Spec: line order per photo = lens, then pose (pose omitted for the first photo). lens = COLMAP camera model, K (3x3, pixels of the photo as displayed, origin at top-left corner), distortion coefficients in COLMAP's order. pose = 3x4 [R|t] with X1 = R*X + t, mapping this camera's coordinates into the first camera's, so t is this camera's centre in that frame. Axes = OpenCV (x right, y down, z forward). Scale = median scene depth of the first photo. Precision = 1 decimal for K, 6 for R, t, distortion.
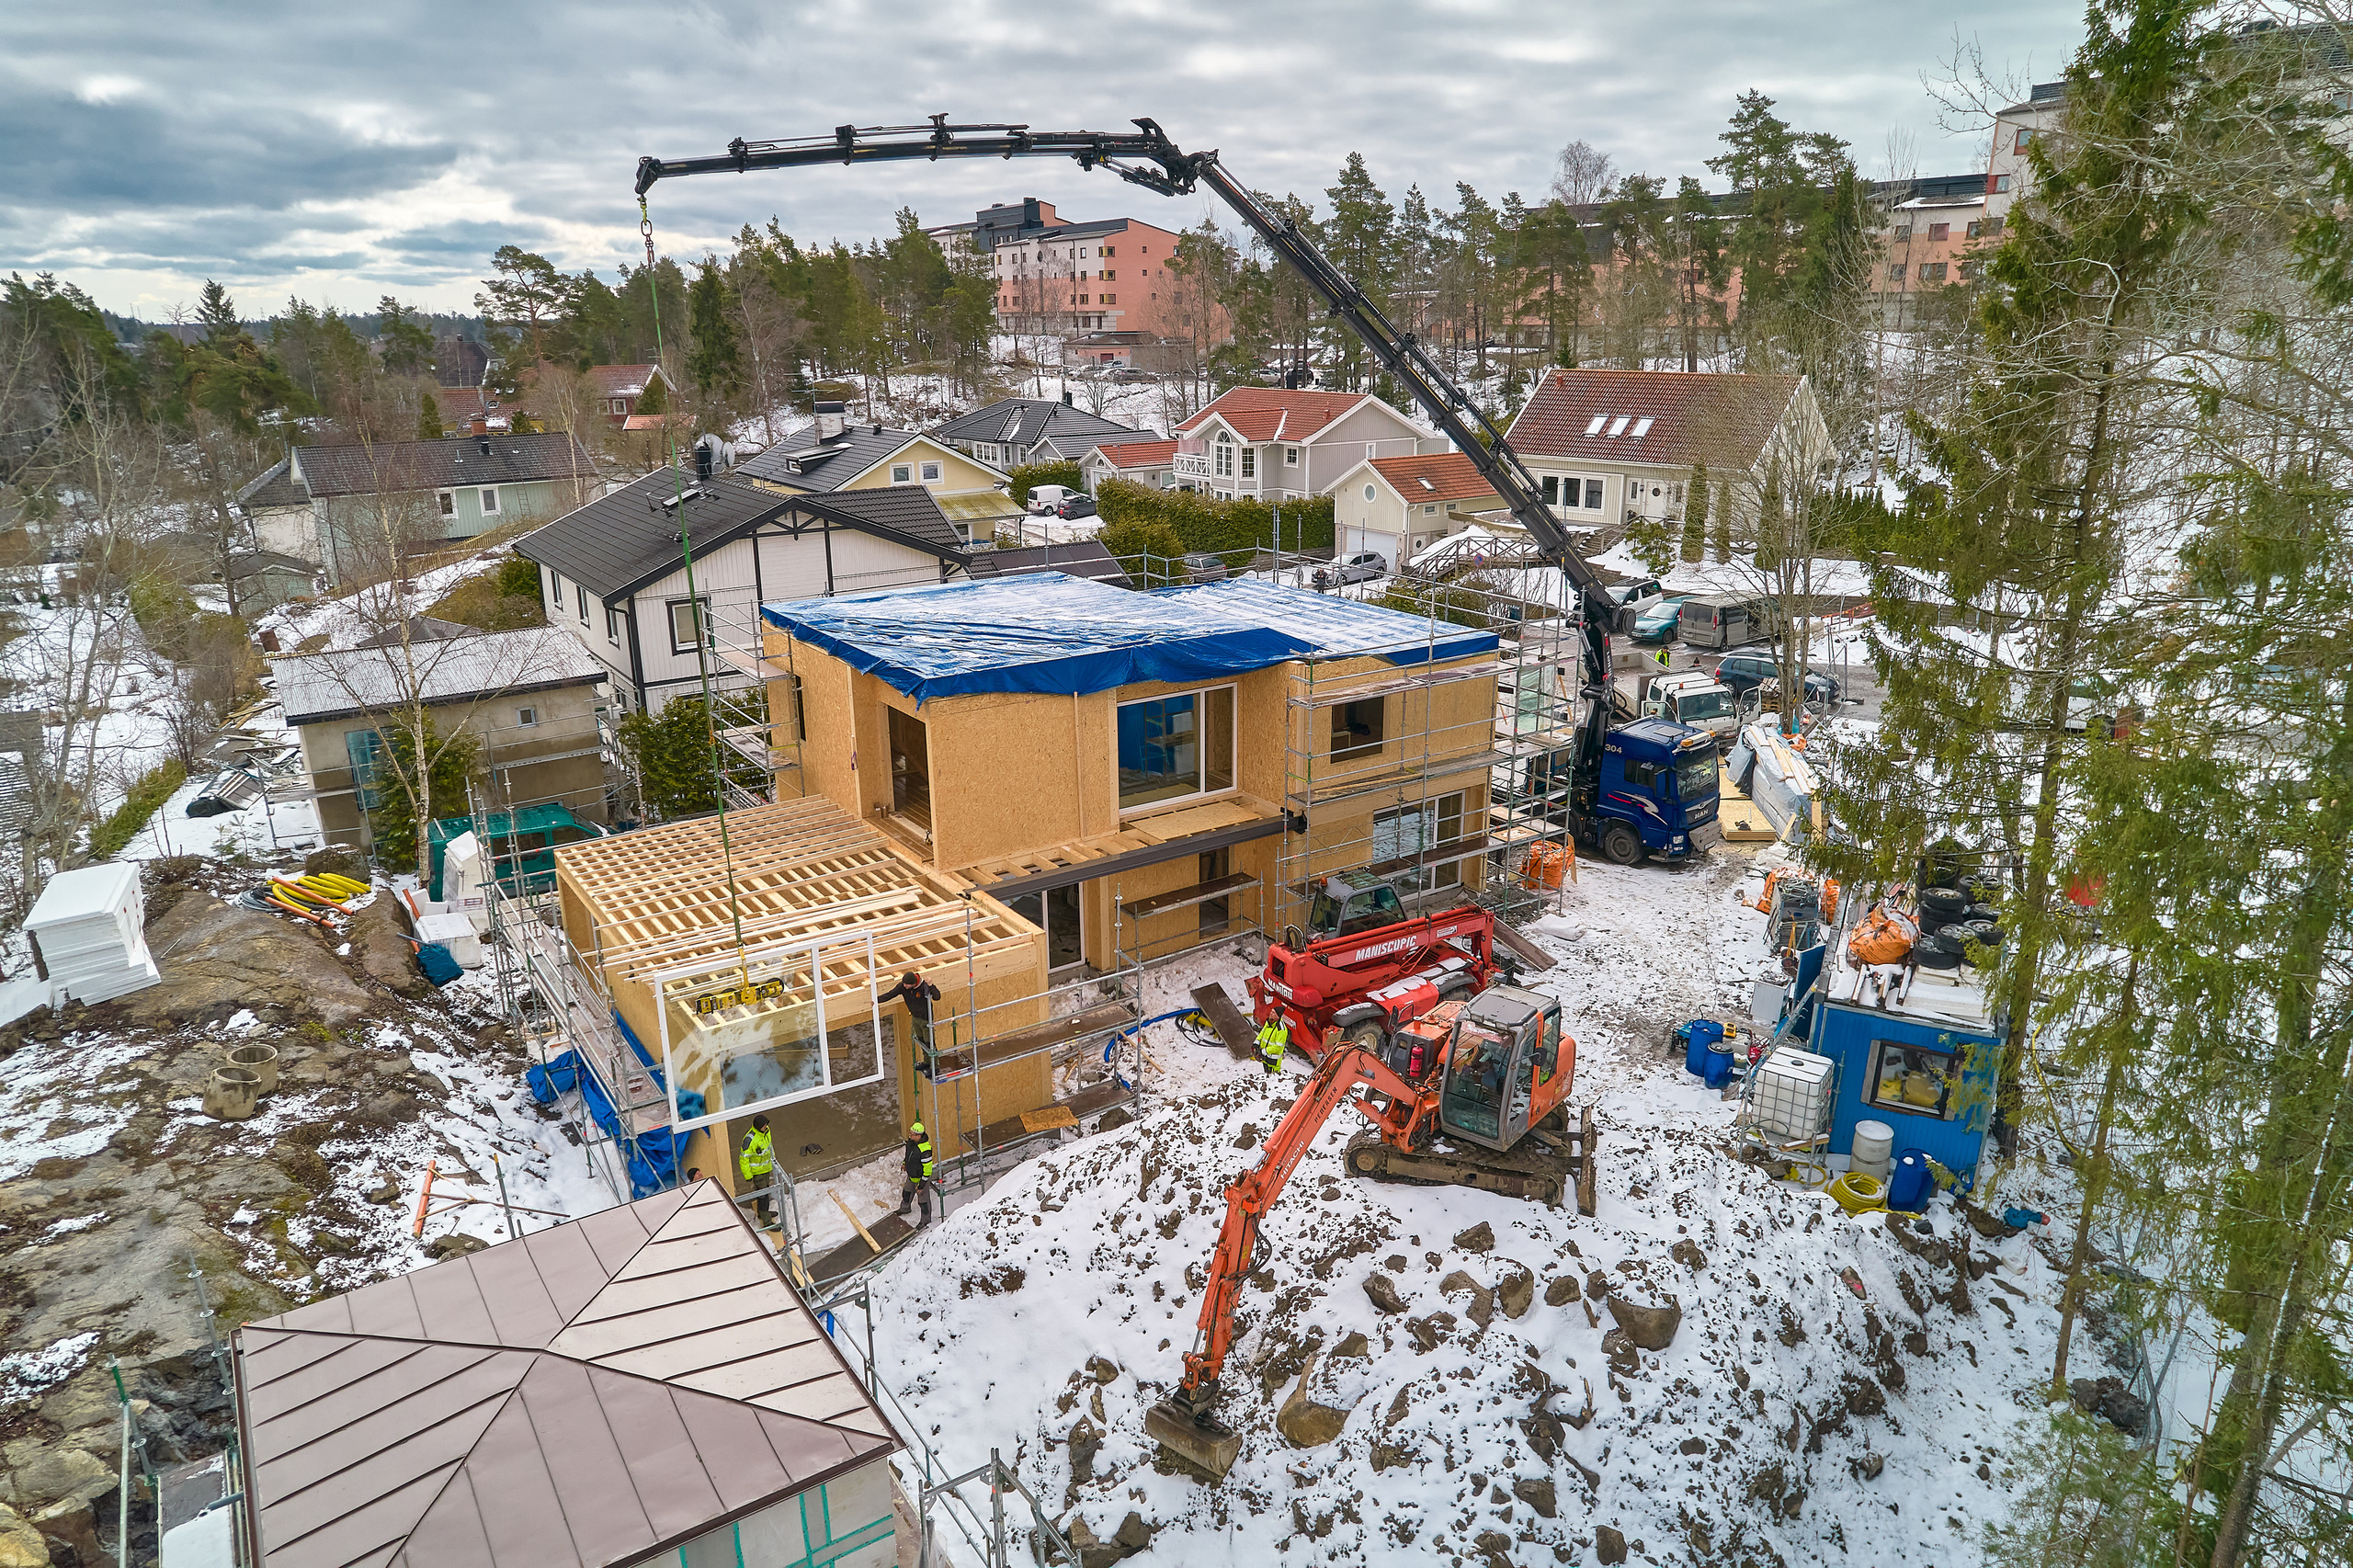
lens RADIAL K [[1493.5, 0, 1176.5], [0, 1493.5, 784.0], [0, 0, 1]] dist [-0.062129, -0.000470]
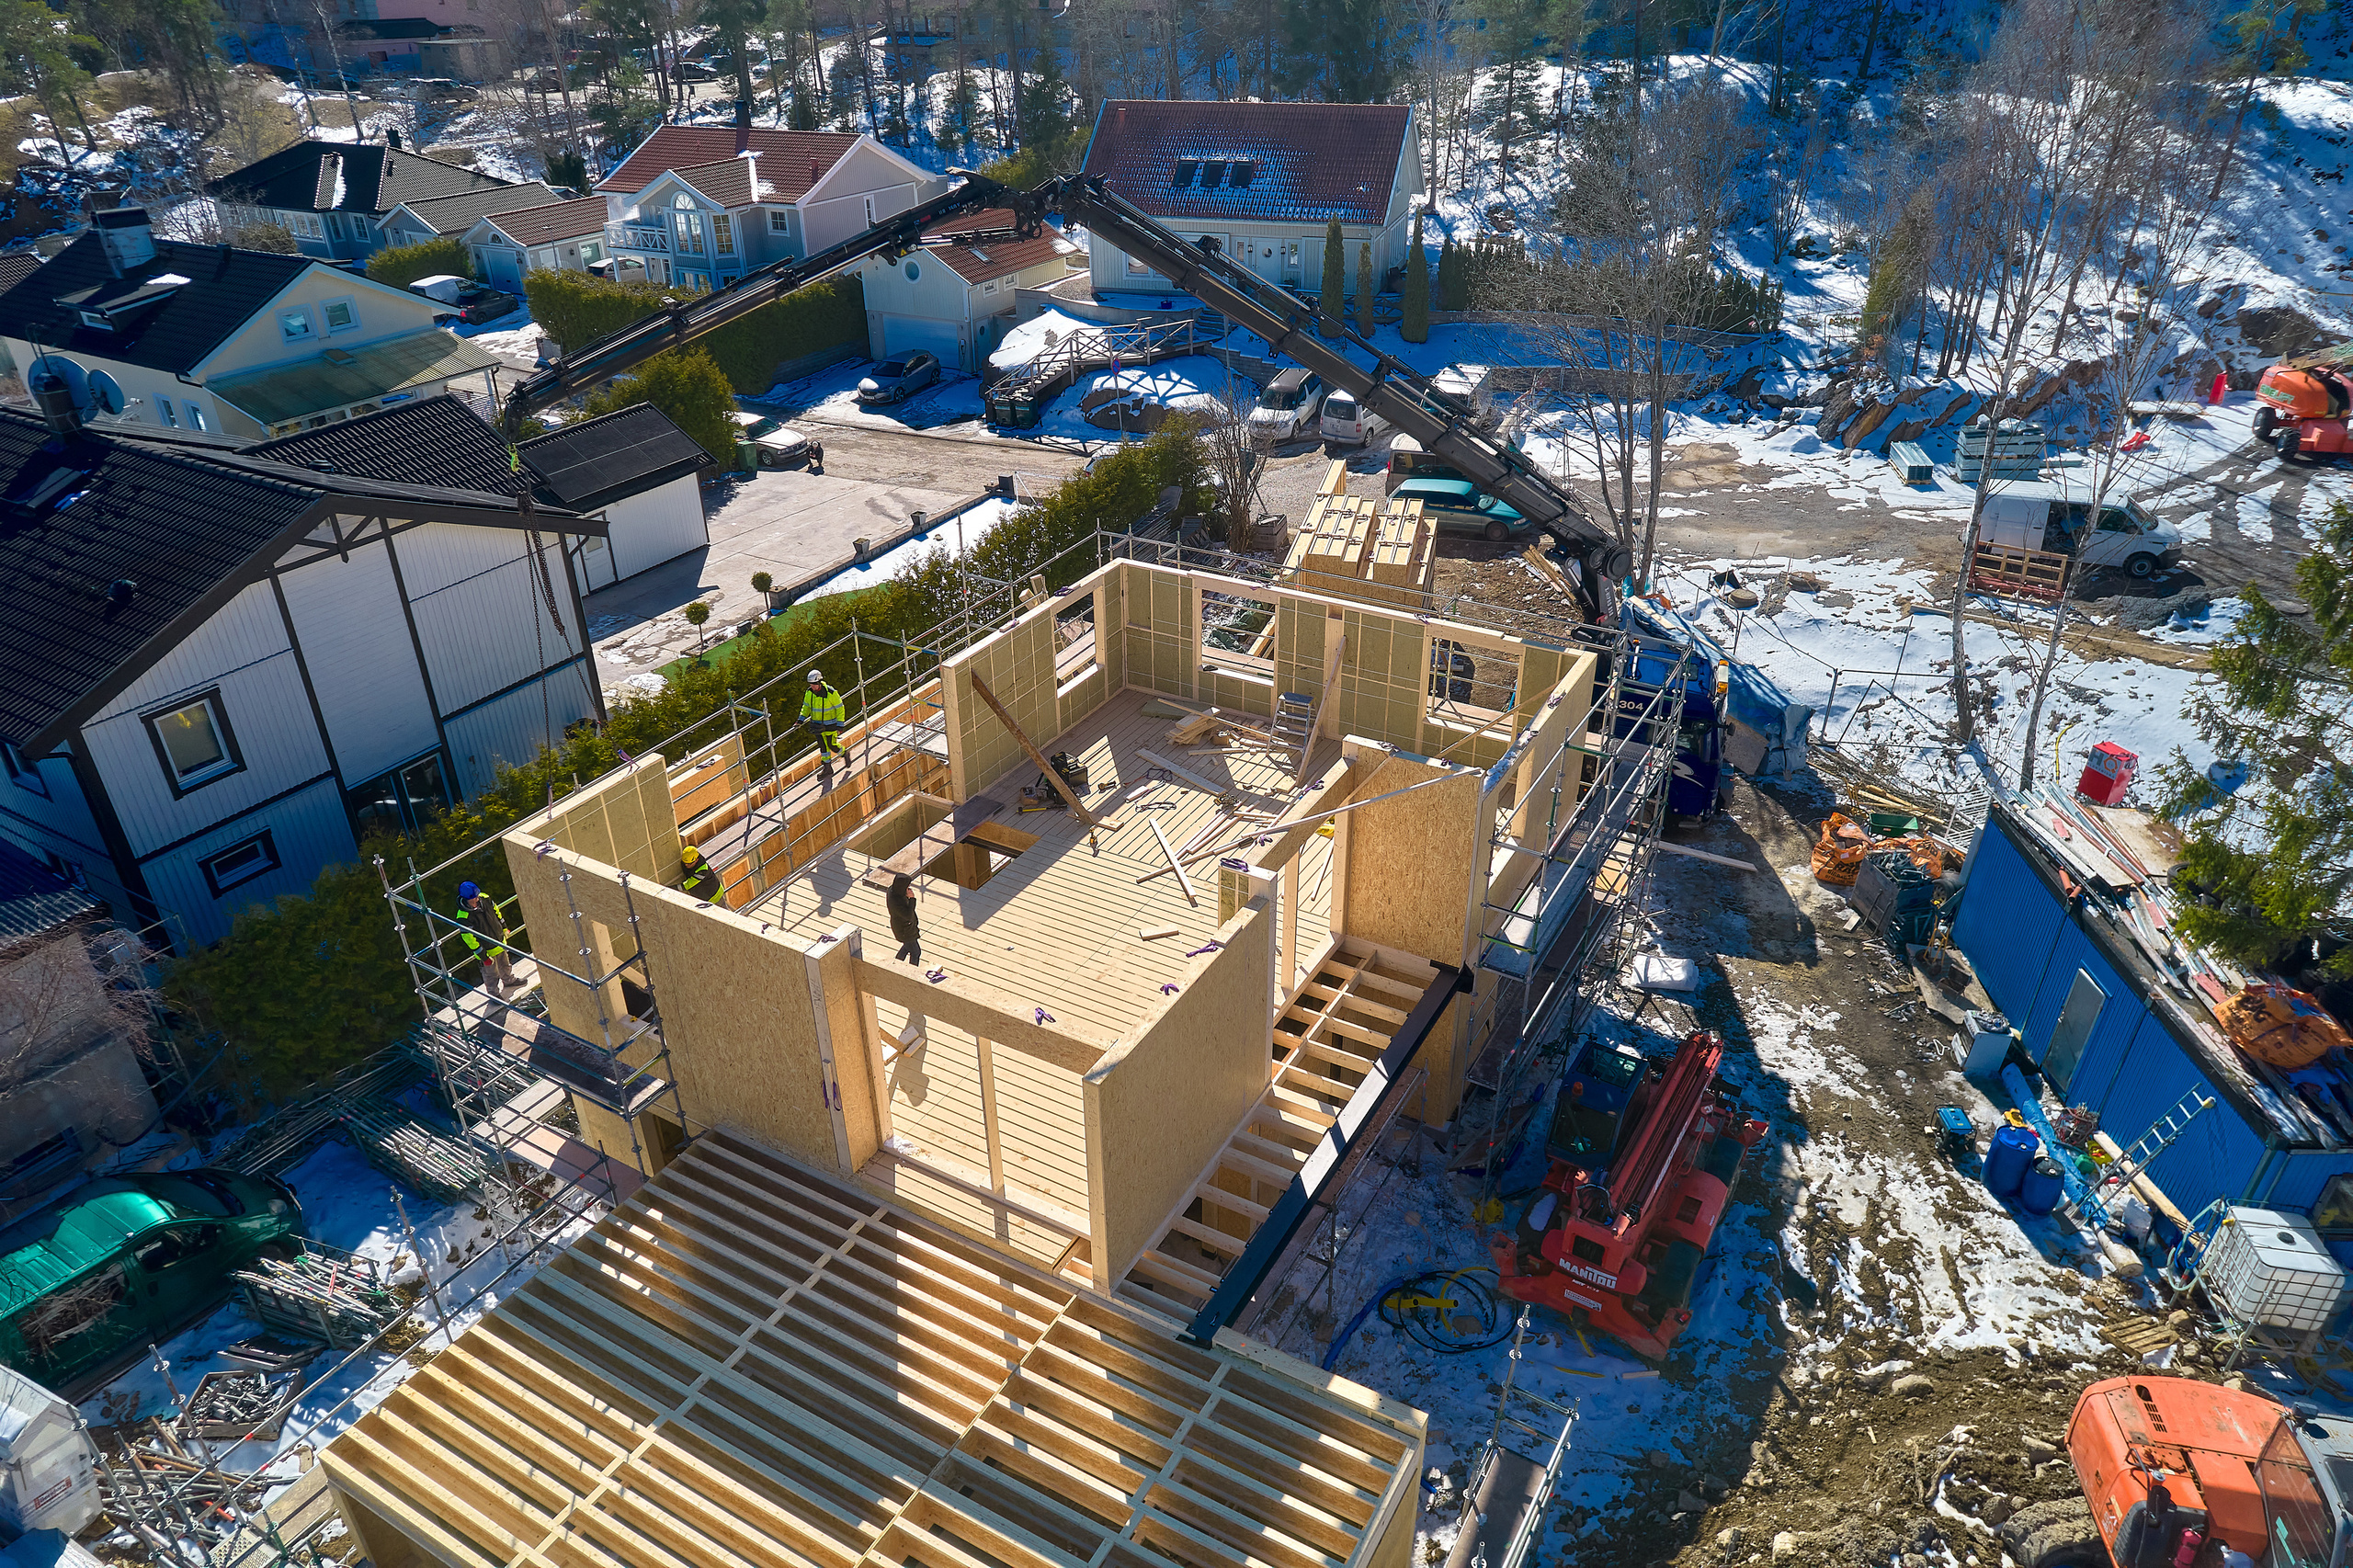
lens RADIAL K [[1518.6, 0, 1183.9], [0, 1518.6, 783.4], [0, 0, 1]] dist [-0.092174, 0.083487]
pose [[0.897534, -0.213661, 0.385722, -0.125258], [0.132851, 0.965145, 0.225488, -0.103550], [-0.420455, -0.151140, 0.894636, 0.190000]]
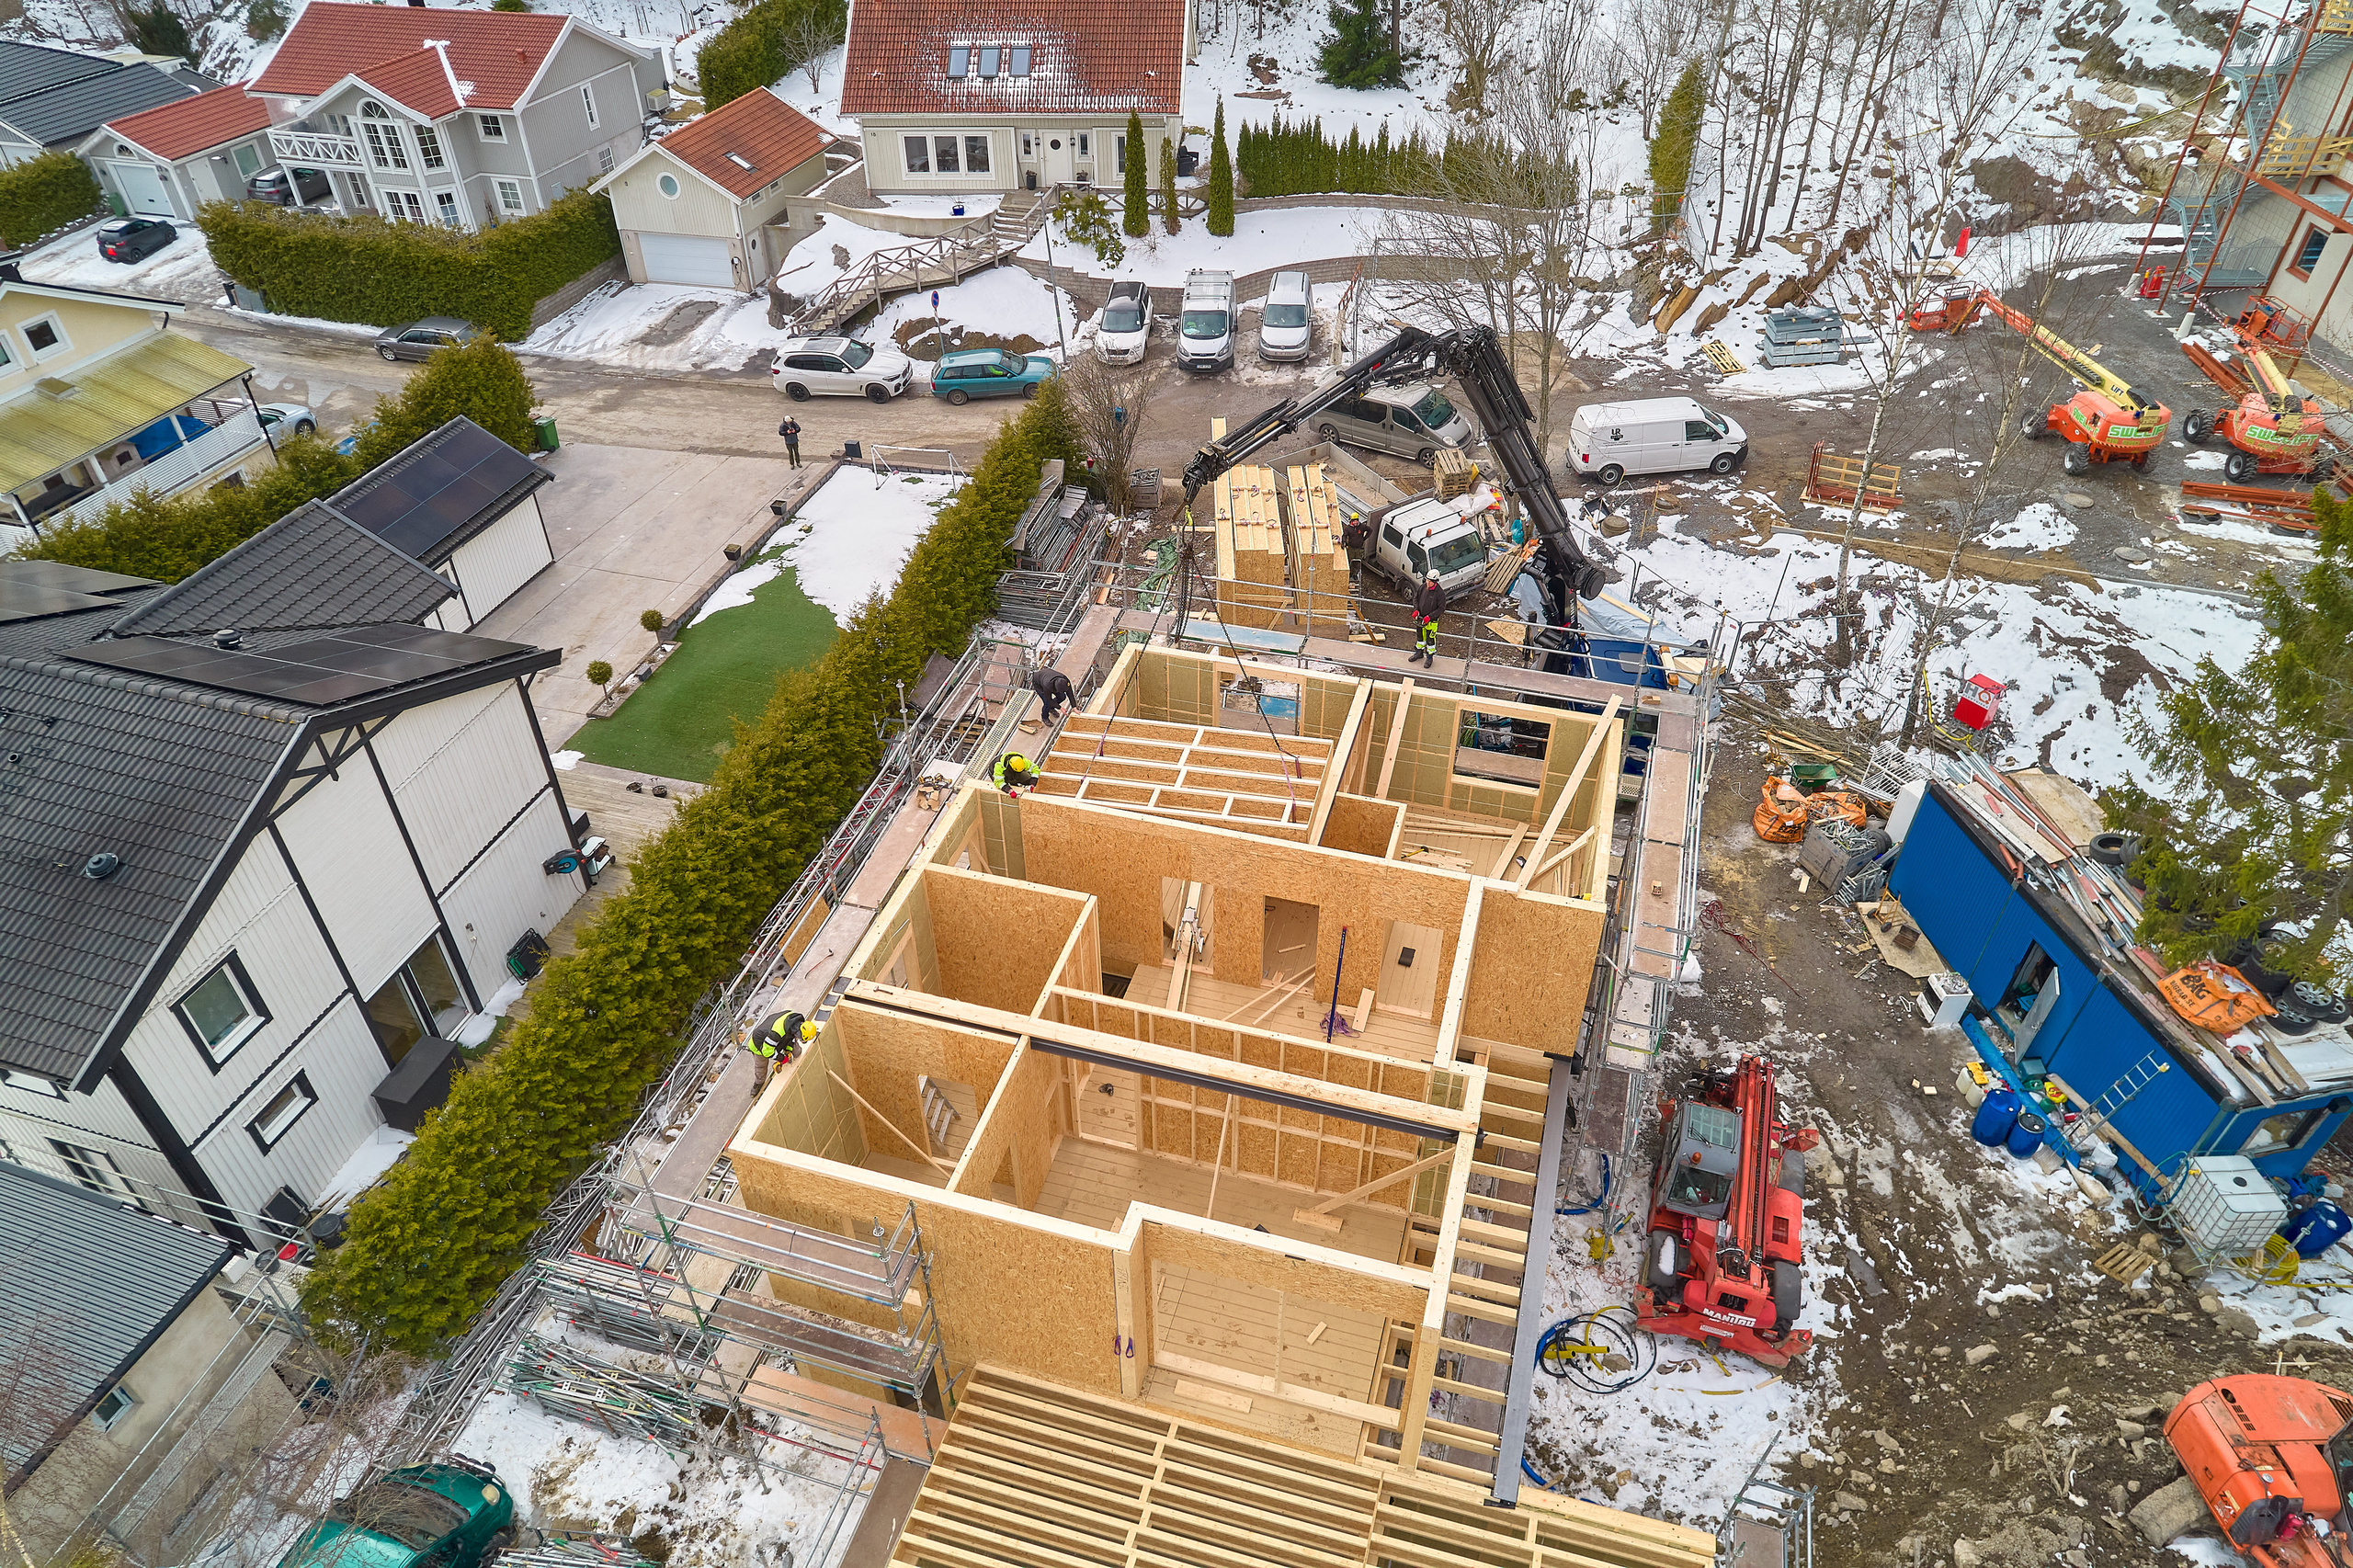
lens RADIAL K [[1518.6, 0, 1183.9], [0, 1518.6, 783.4], [0, 0, 1]] dist [-0.092174, 0.083487]
pose [[0.772946, -0.389357, 0.500955, -0.178841], [0.191827, 0.896021, 0.400436, -0.199175], [-0.604779, -0.213418, 0.767265, 0.240339]]
